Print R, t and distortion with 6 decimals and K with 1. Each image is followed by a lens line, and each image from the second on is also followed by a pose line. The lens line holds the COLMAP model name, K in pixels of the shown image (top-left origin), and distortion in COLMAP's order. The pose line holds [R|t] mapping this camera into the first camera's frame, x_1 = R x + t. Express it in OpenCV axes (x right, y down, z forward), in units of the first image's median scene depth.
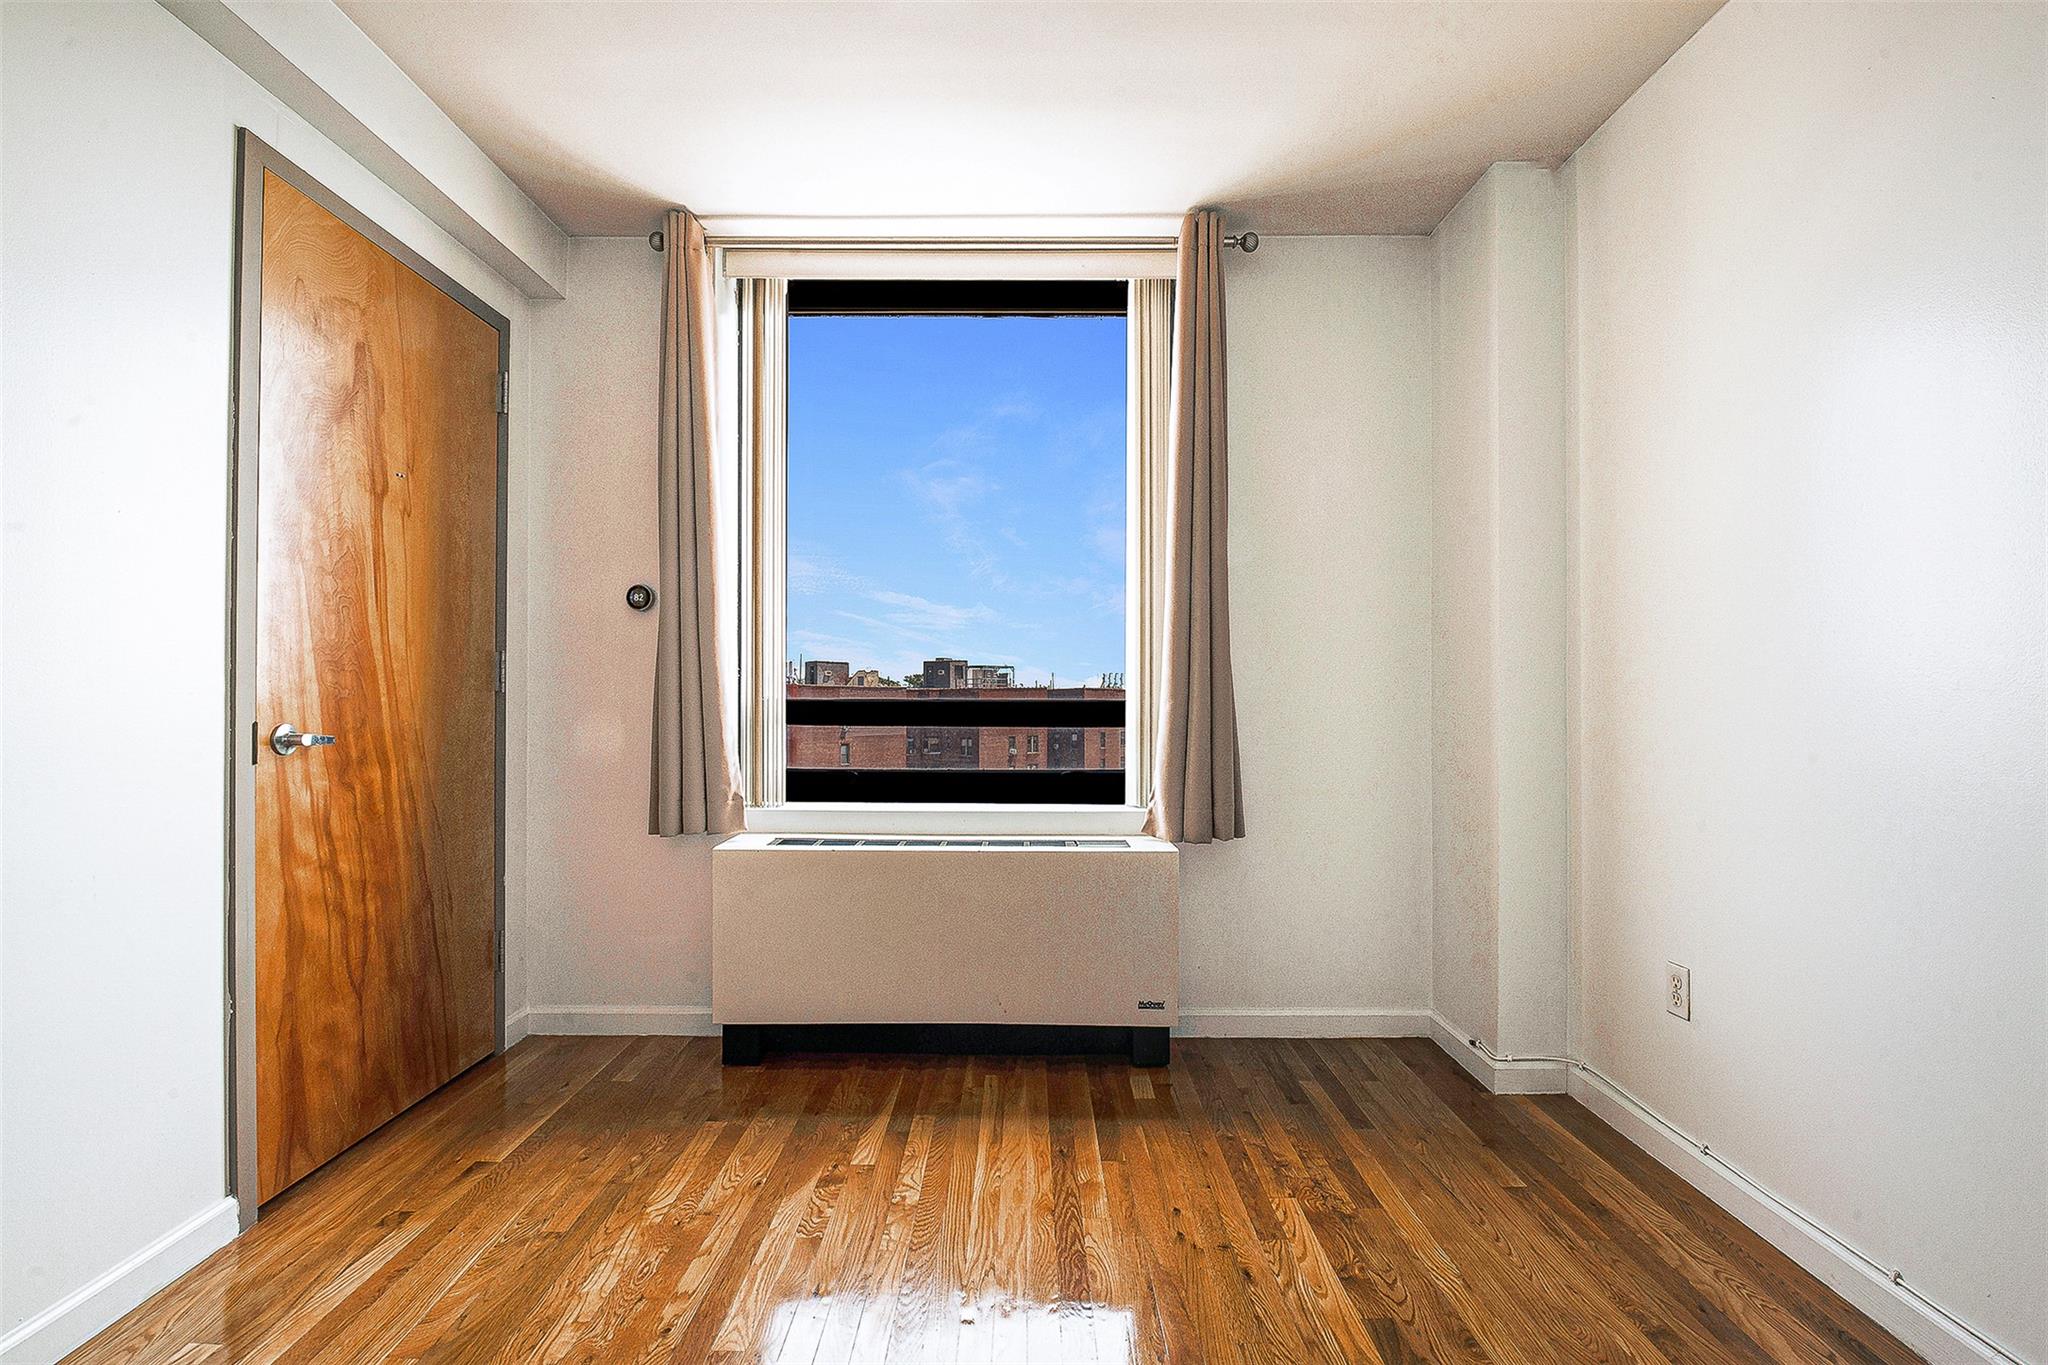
lens RADIAL K [[932.7, 0, 1027.0], [0, 932.7, 682.9], [0, 0, 1]] dist [-0.013919, -0.000486]
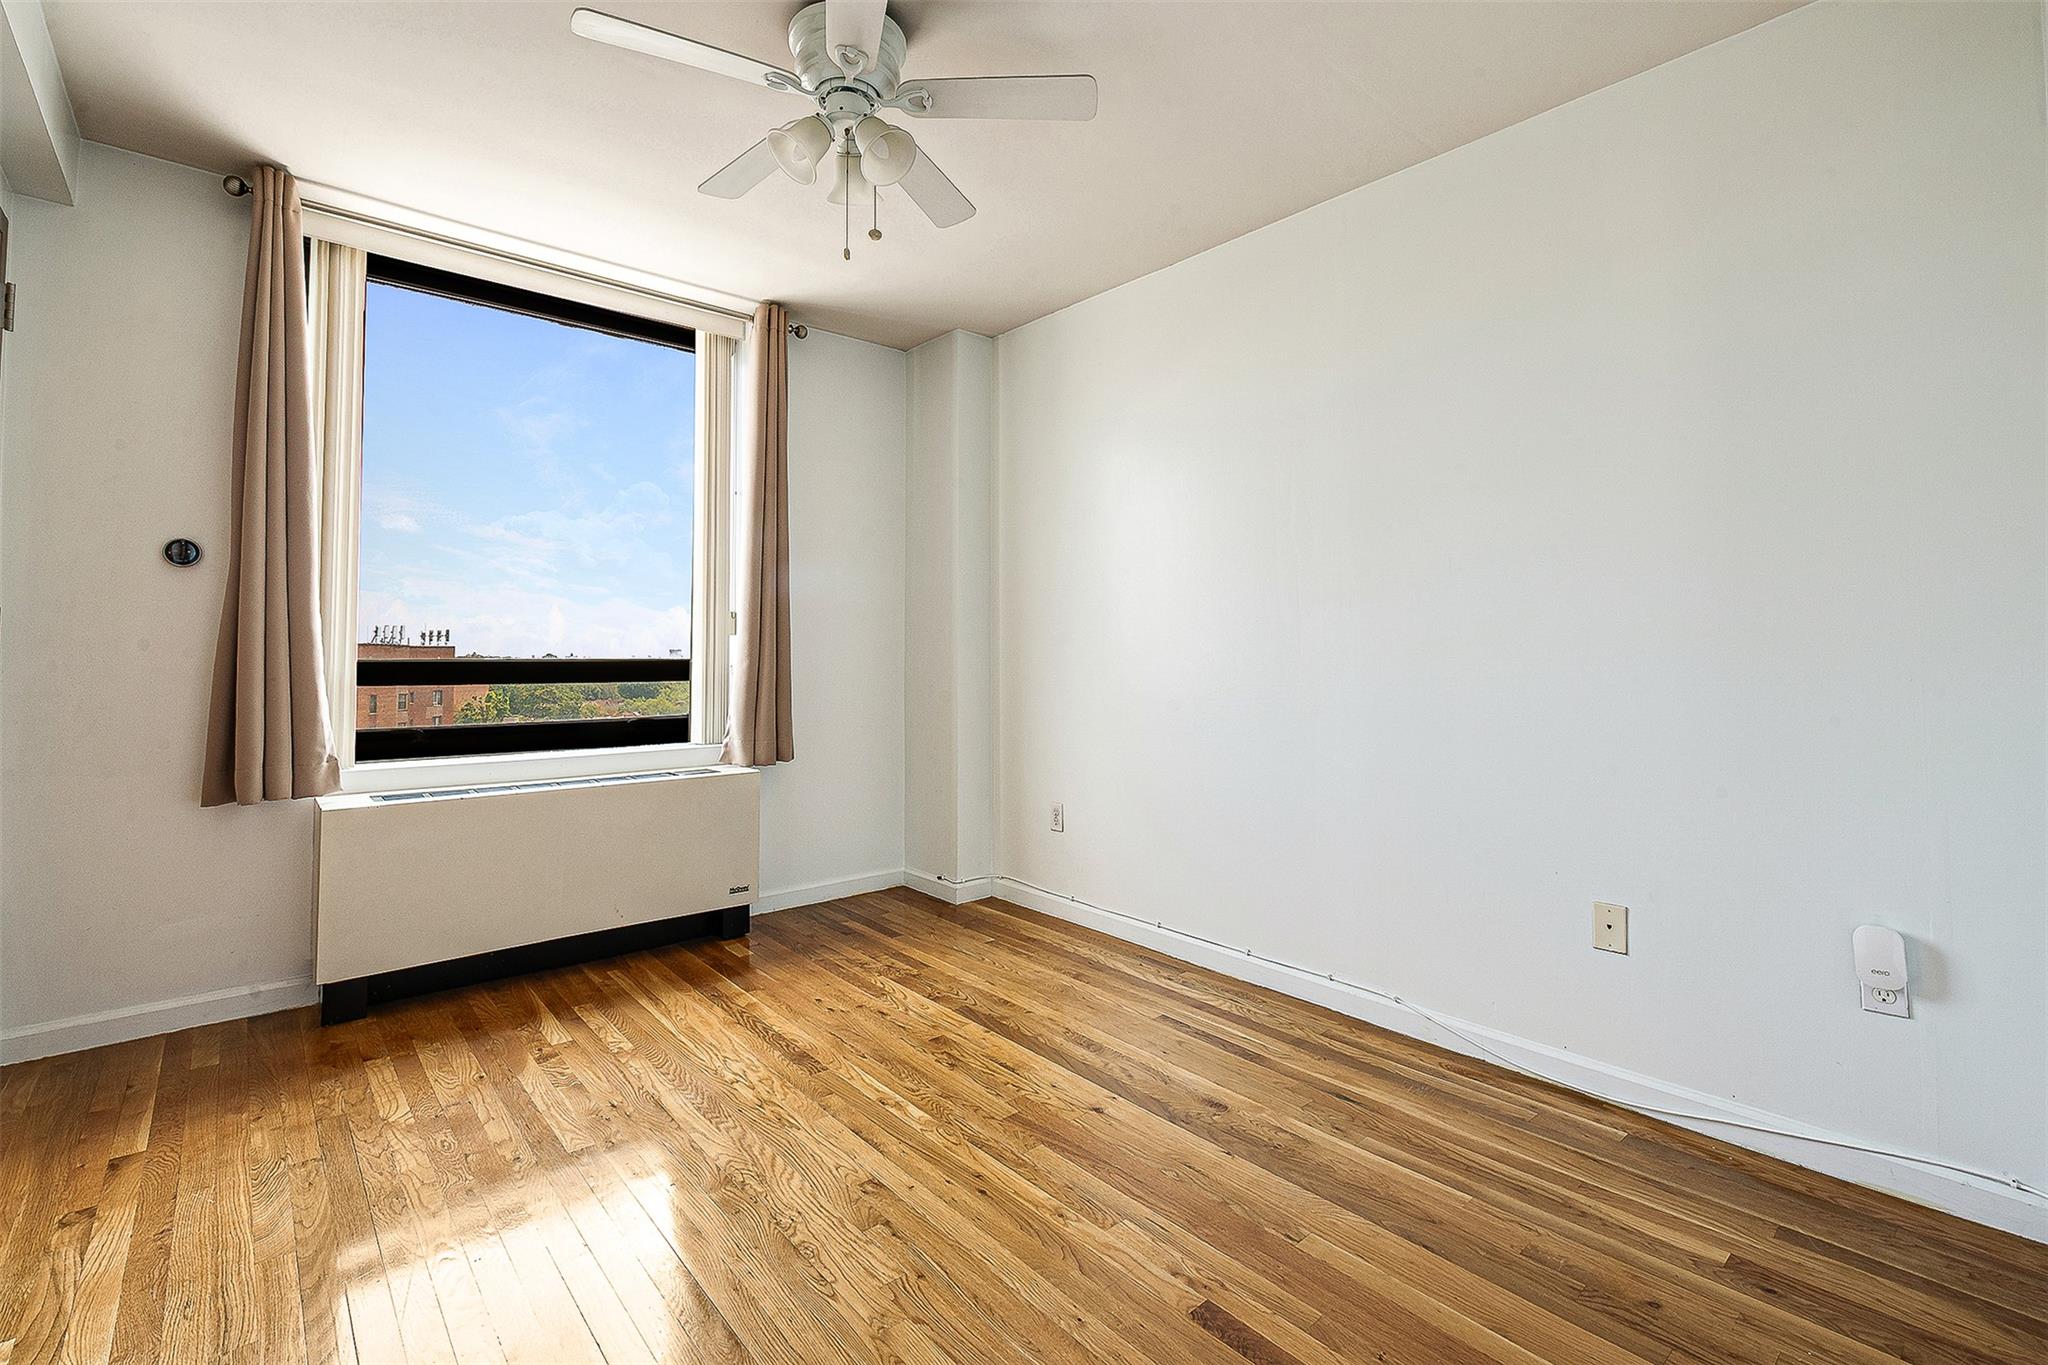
lens RADIAL K [[908.6, 0, 1019.1], [0, 908.6, 634.3], [0, 0, 1]] dist [-0.001235, -0.000192]
pose [[0.756249, 0.011254, 0.654187, -0.421374], [-0.008111, 0.999936, -0.007825, -0.011197], [-0.654234, 0.000612, 0.756292, -0.244523]]
